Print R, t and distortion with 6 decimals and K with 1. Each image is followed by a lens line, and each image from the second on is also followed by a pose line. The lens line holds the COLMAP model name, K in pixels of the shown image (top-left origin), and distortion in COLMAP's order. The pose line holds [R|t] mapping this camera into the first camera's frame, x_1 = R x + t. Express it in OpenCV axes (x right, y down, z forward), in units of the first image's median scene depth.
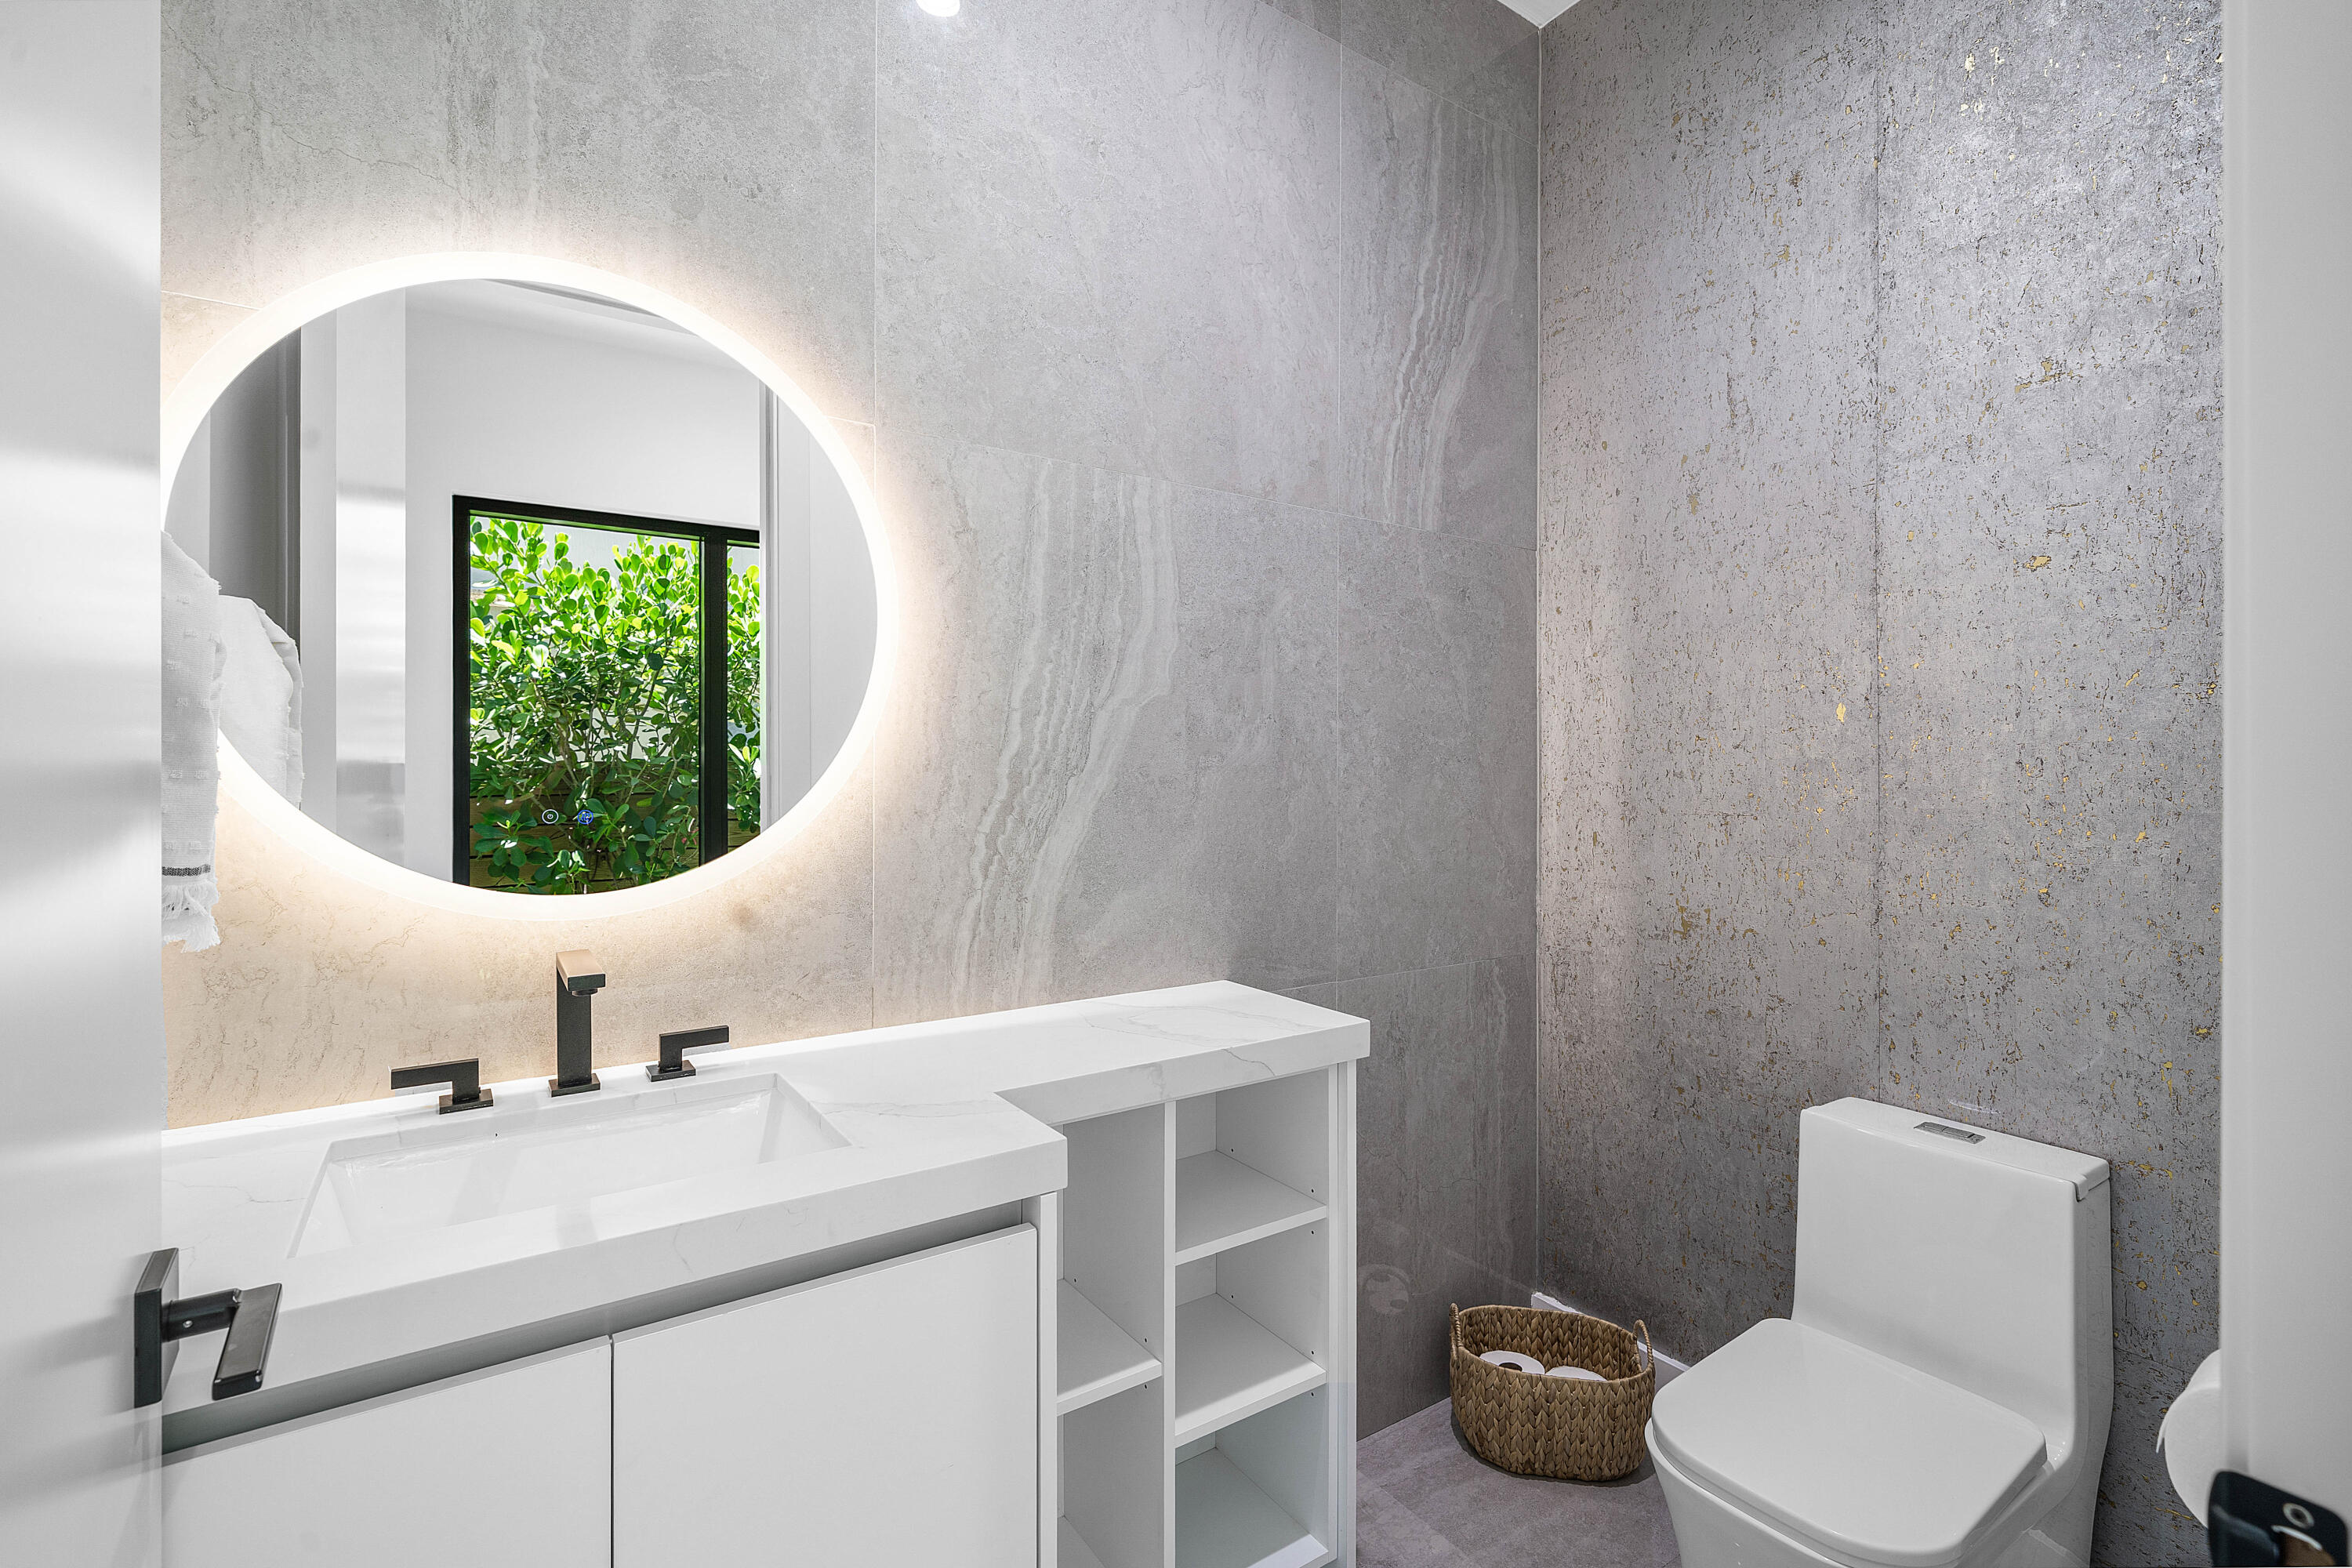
lens RADIAL K [[1015.3, 0, 1179.1], [0, 1015.3, 771.2], [0, 0, 1]] dist [-0.000308, -0.000299]
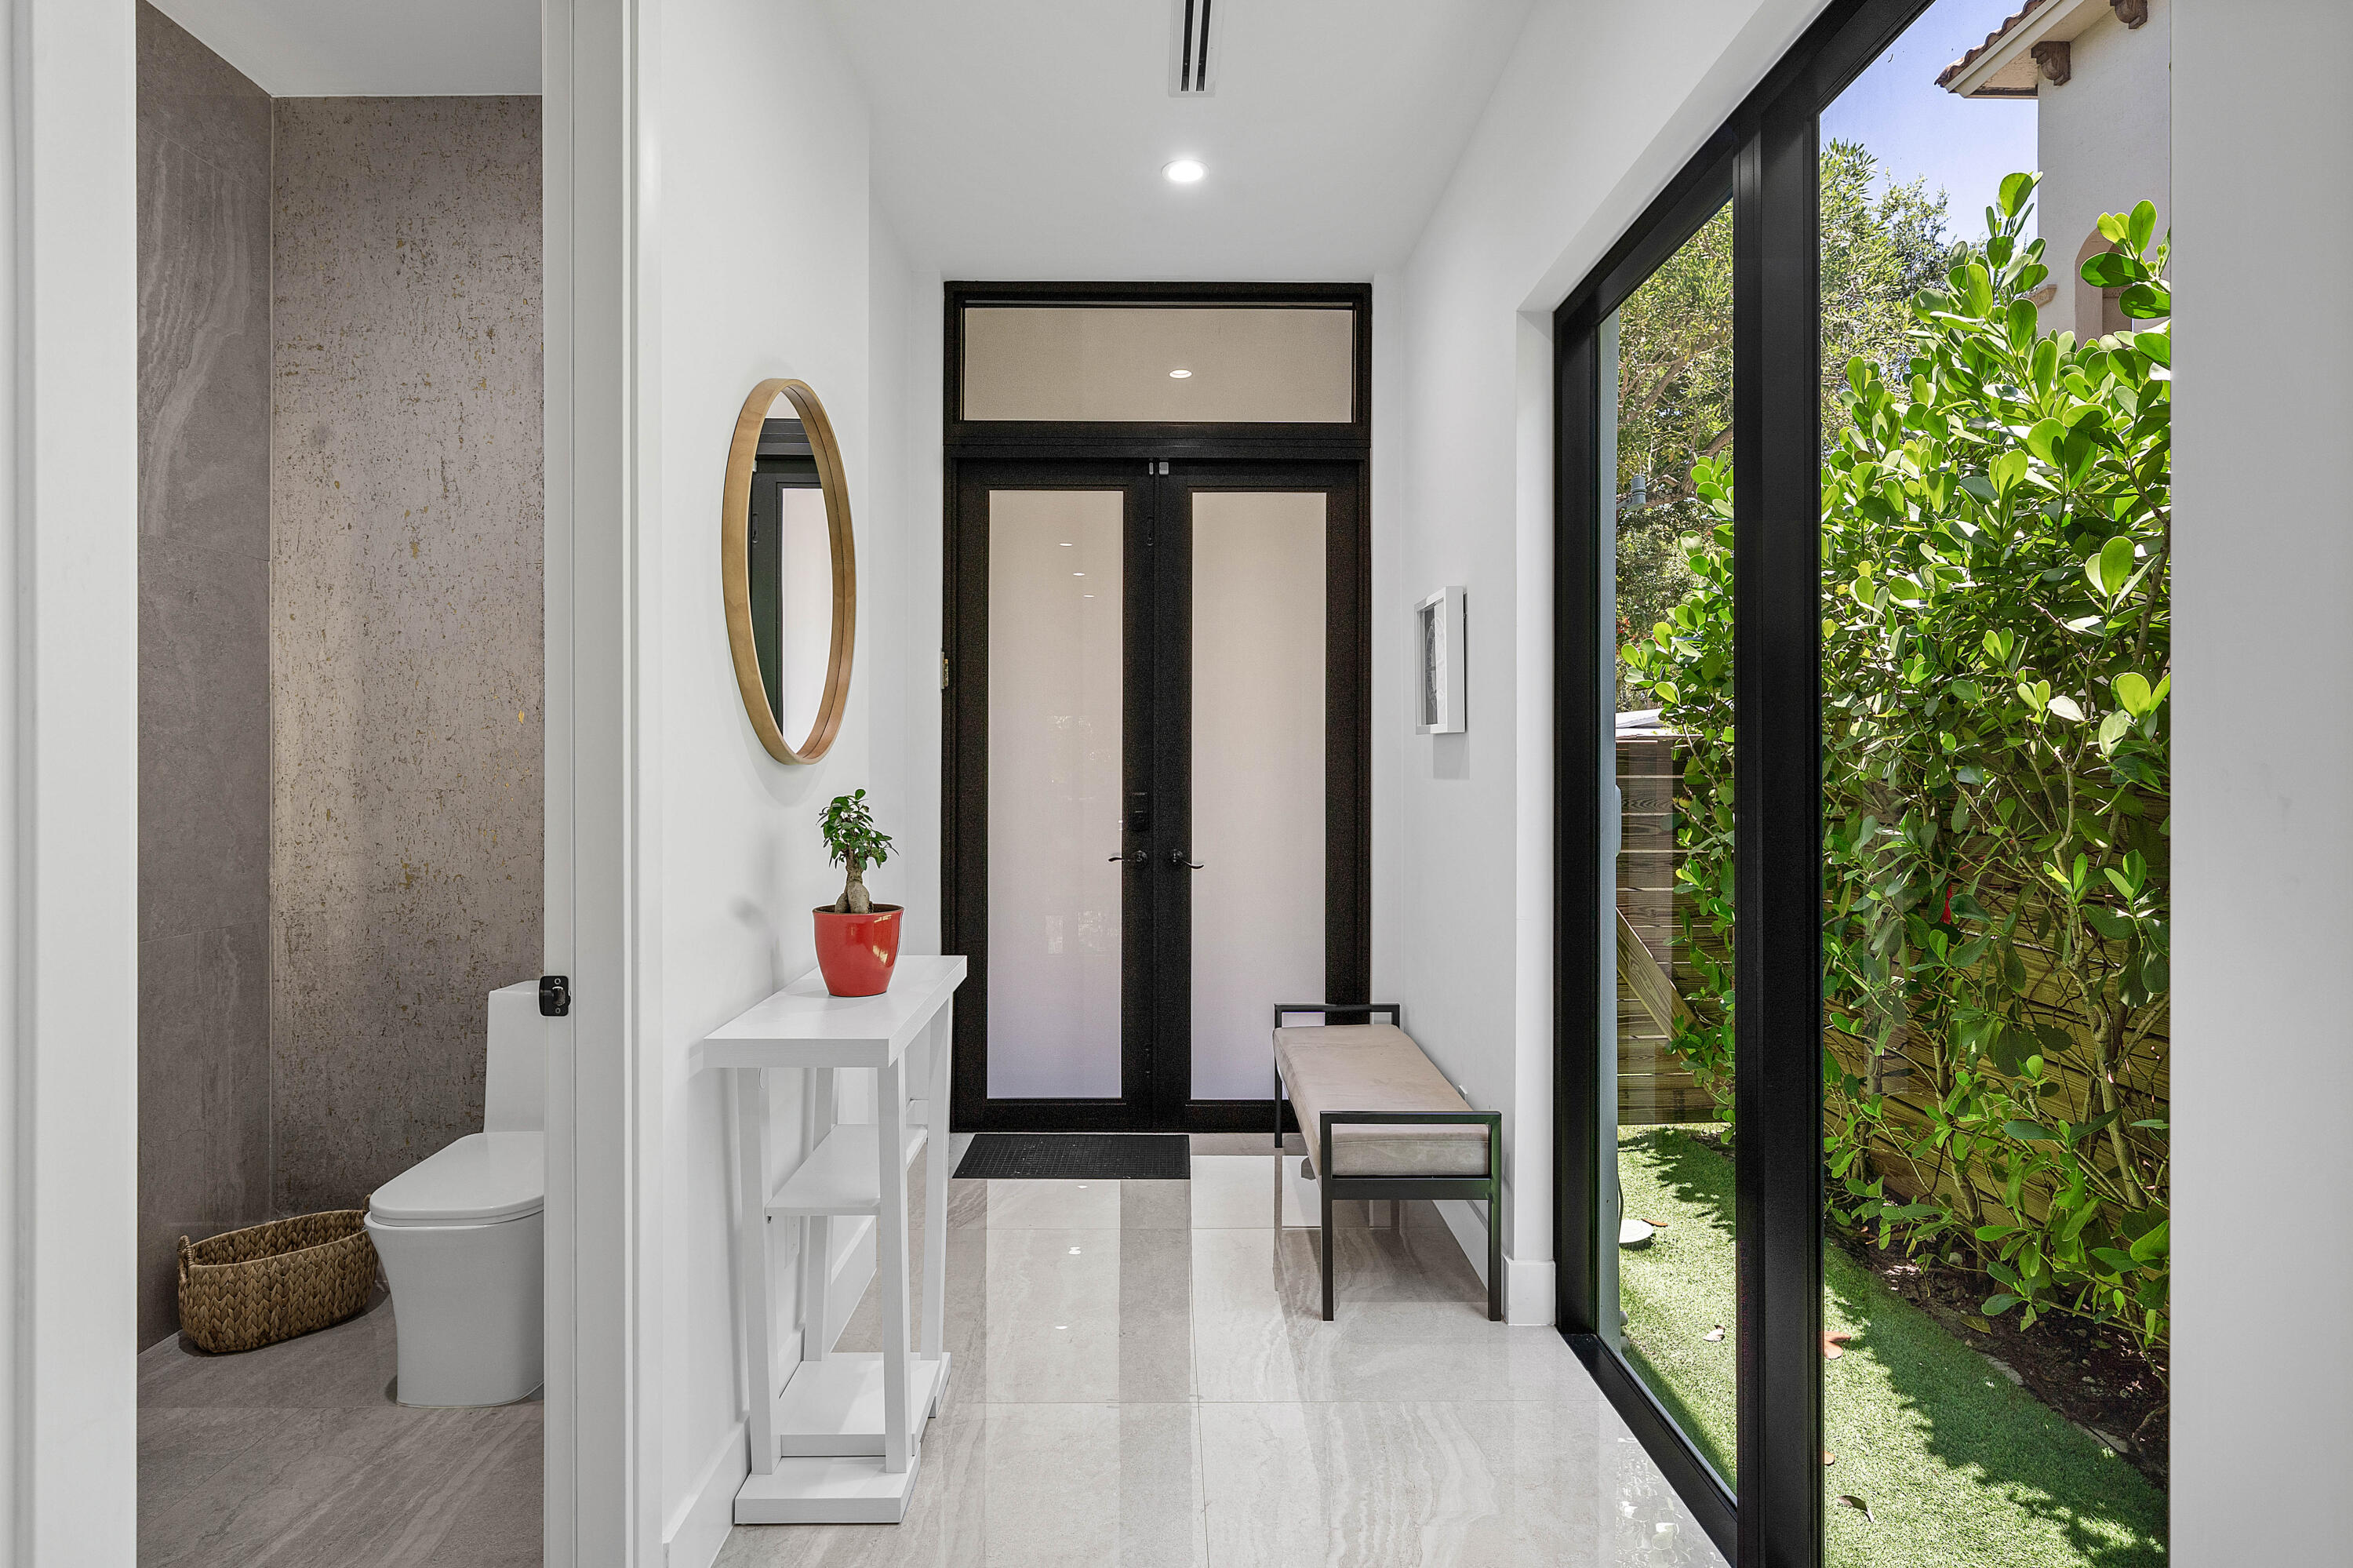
lens RADIAL K [[1190.8, 0, 1174.4], [0, 1190.8, 756.0], [0, 0, 1]] dist [0.003563, -0.001028]
pose [[0.543666, -0.000201, 0.839301, -0.227538], [0.001118, 0.999999, -0.000485, -0.000139], [-0.839301, 0.001202, 0.543666, -0.600467]]
